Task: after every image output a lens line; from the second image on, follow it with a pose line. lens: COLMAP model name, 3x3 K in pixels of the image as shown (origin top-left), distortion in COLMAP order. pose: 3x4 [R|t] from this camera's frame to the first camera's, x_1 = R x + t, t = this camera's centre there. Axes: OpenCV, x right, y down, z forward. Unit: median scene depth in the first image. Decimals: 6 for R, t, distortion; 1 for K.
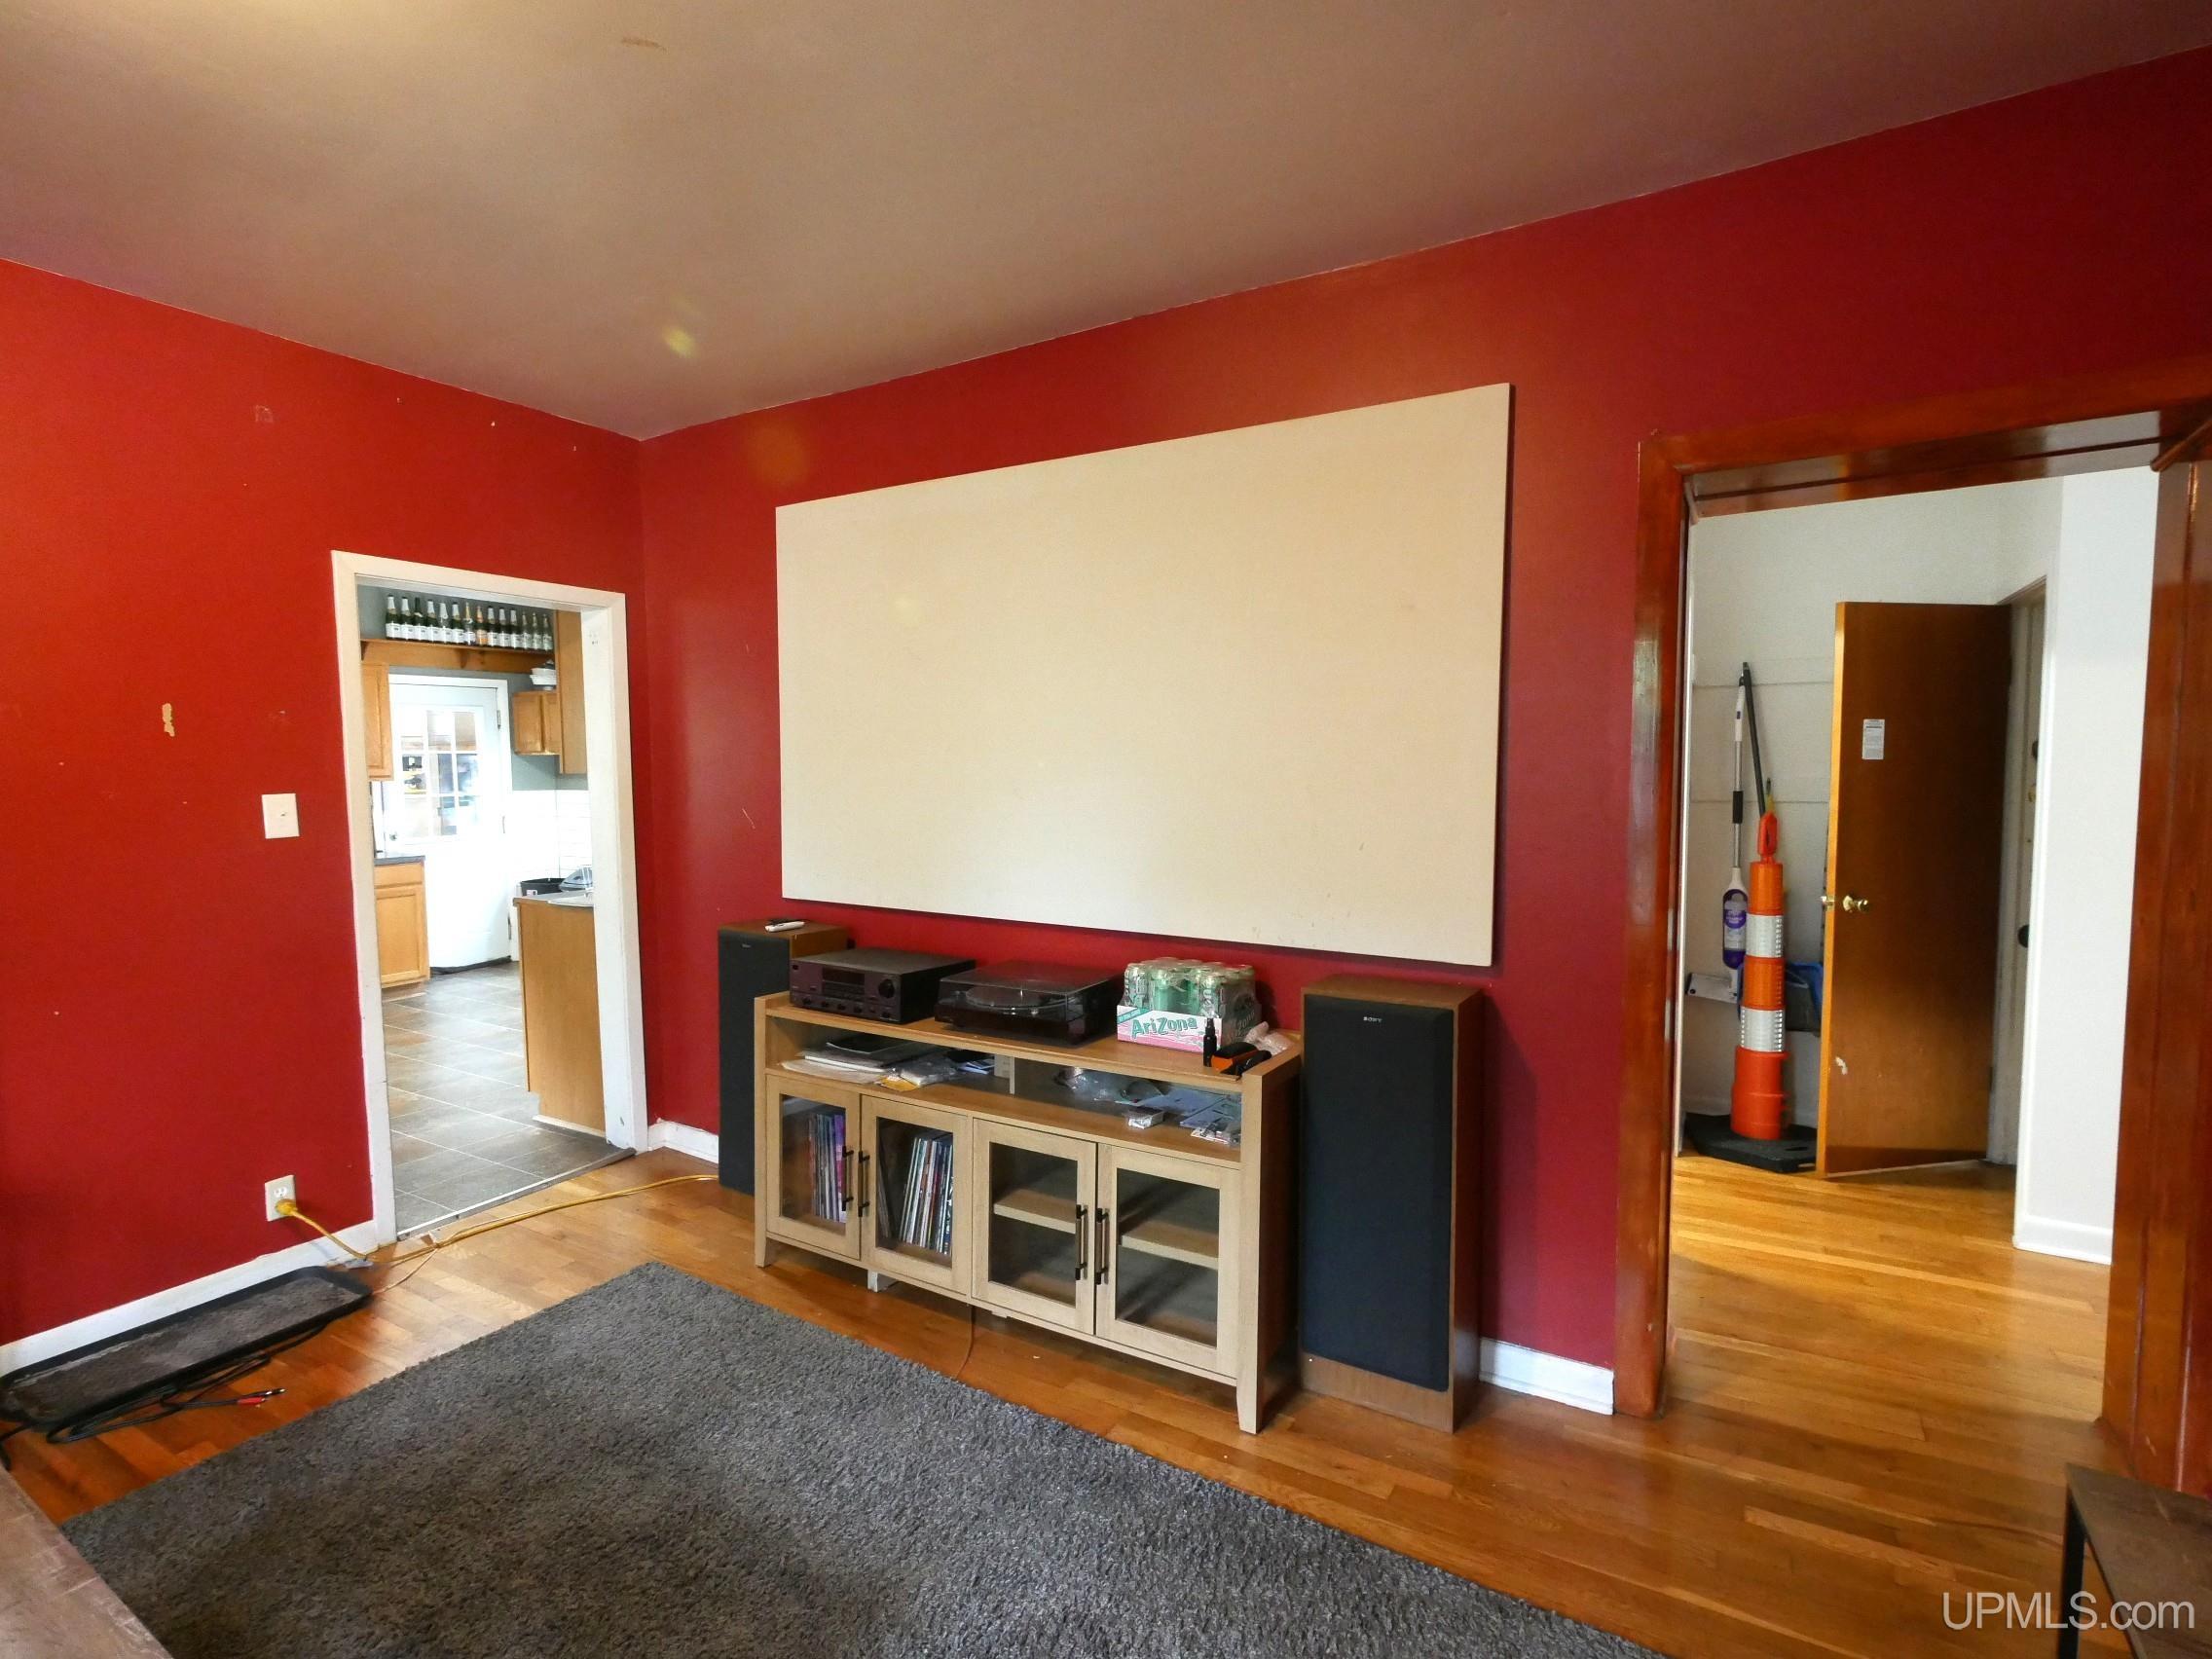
lens RADIAL K [[1077.2, 0, 1106.0], [0, 1077.2, 829.5], [0, 0, 1]] dist [0.000244, 0.000072]
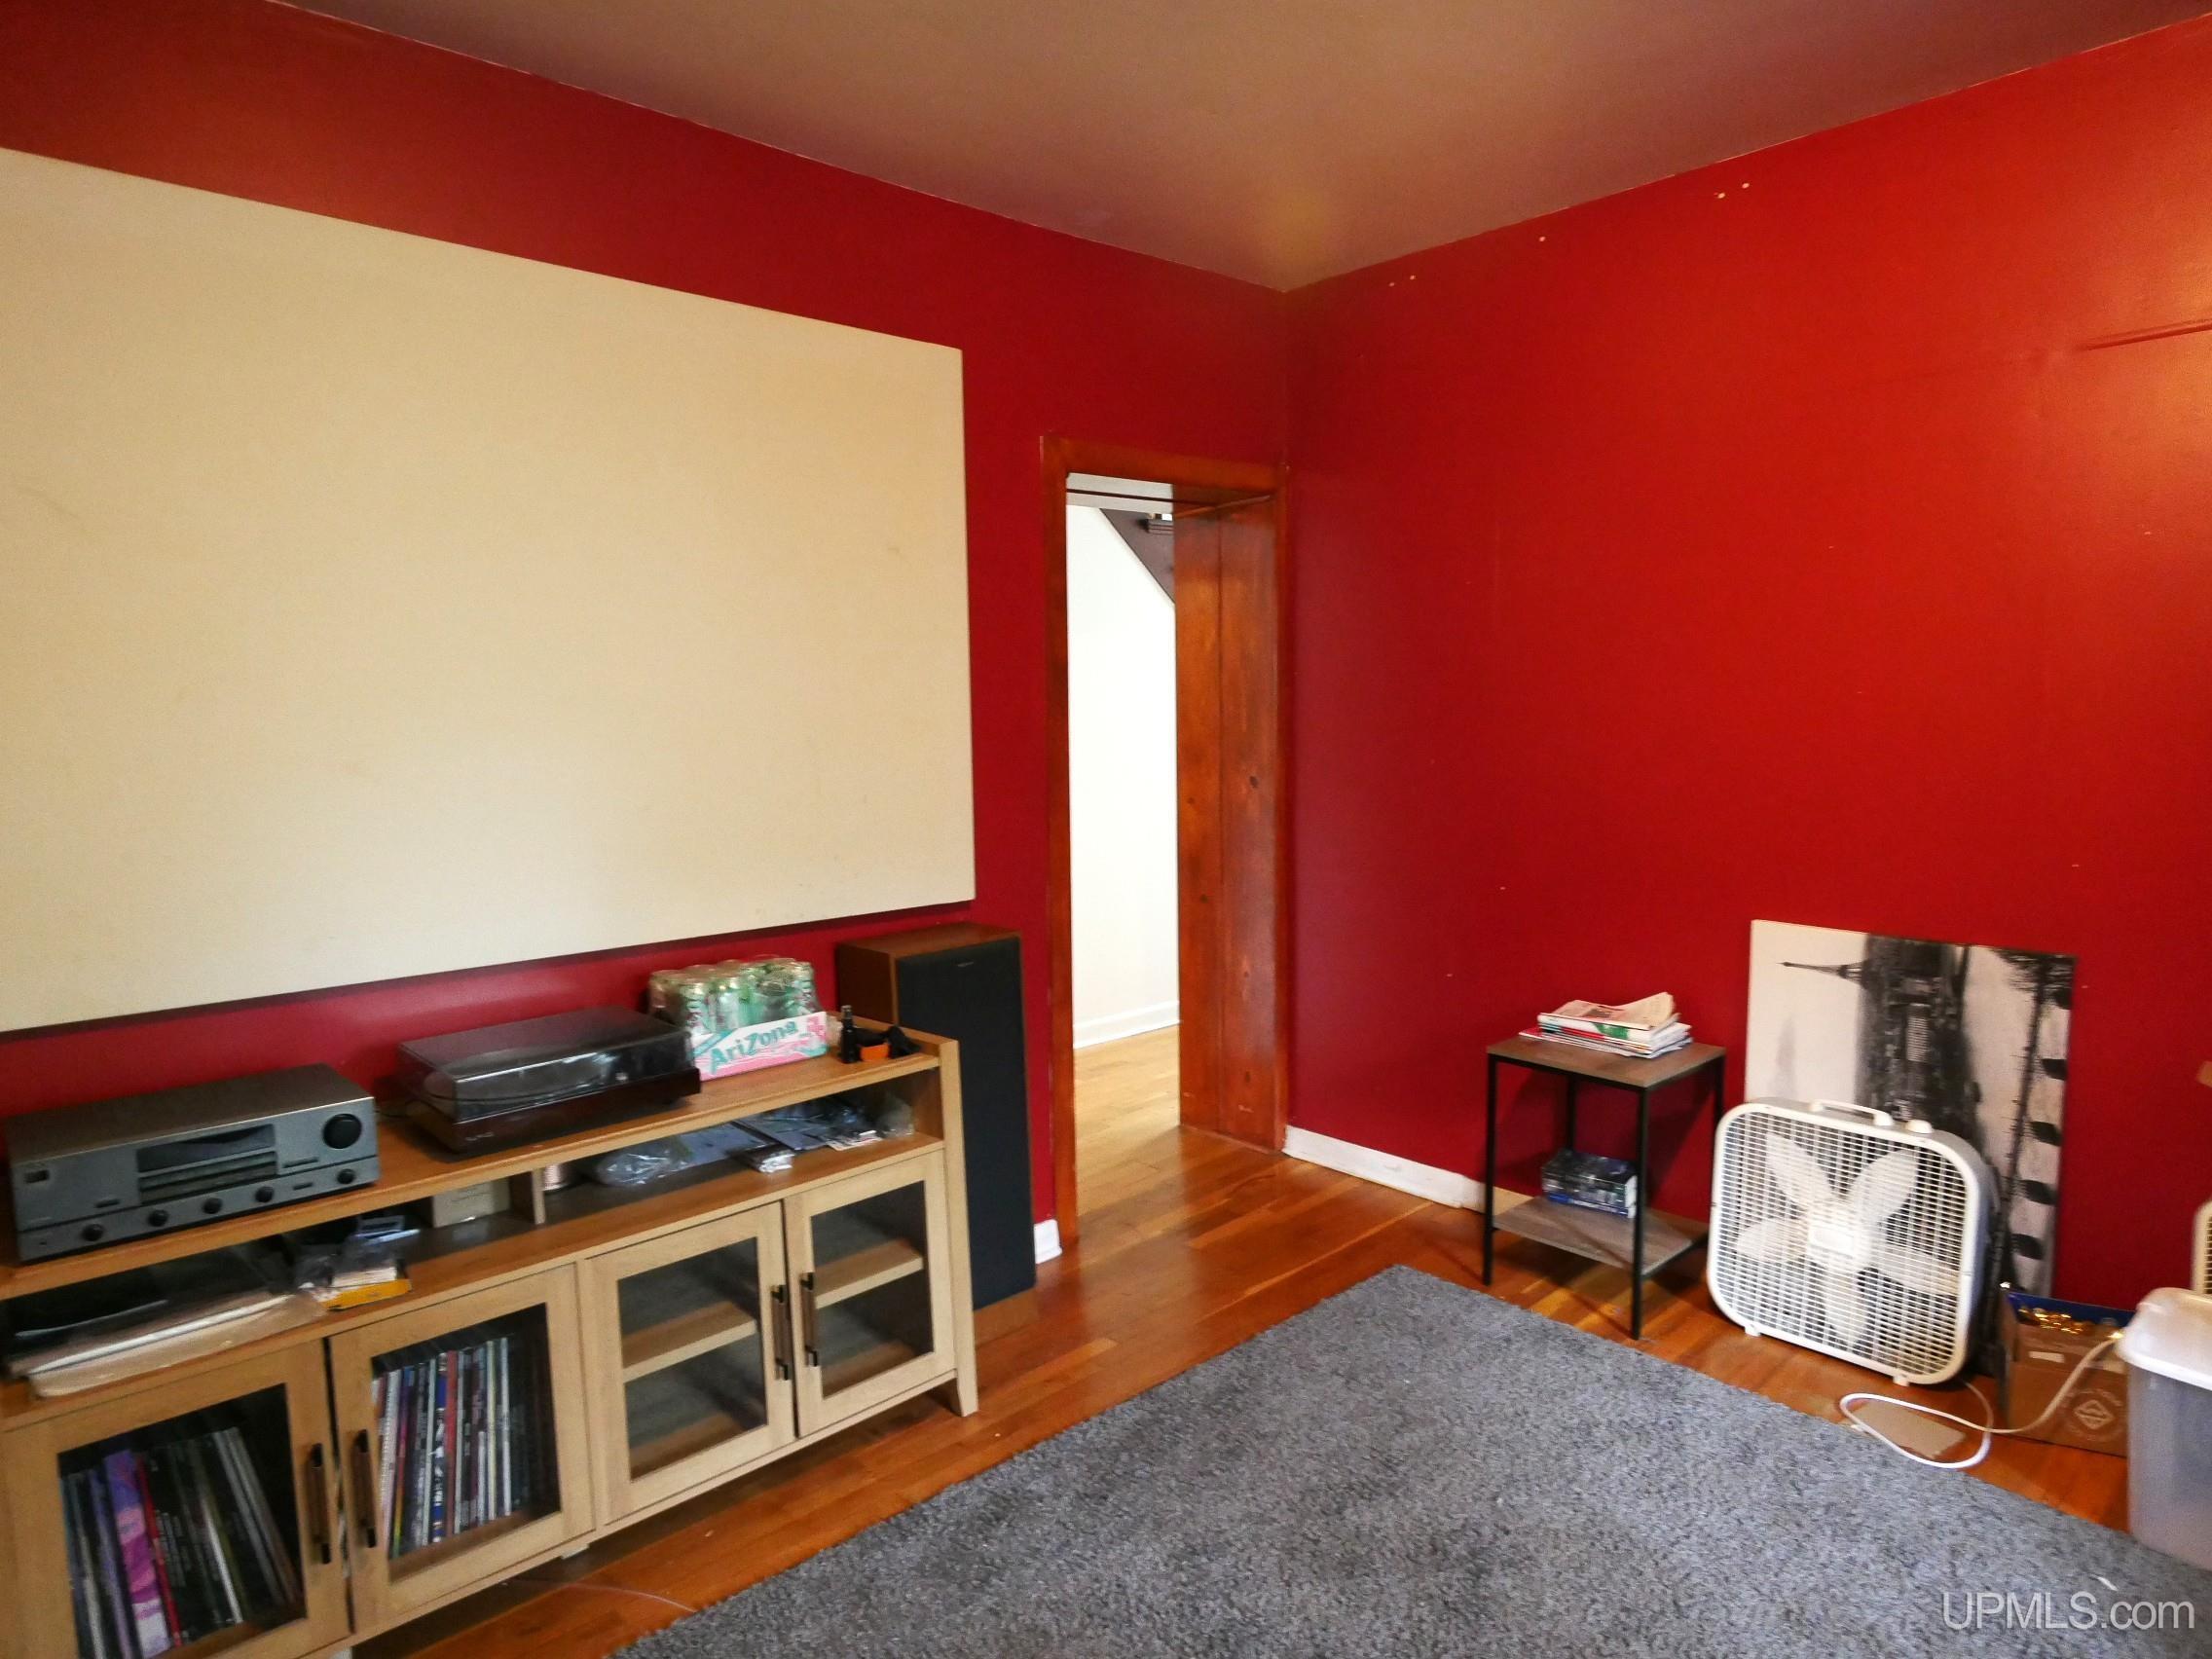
lens RADIAL K [[1309.7, 0, 1113.9], [0, 1309.7, 834.0], [0, 0, 1]] dist [-0.003042, -0.000918]
pose [[0.282395, -0.099216, 0.954154, -0.798252], [0.079196, 0.993653, 0.079884, -0.028685], [-0.956024, 0.053007, 0.288460, 0.468689]]
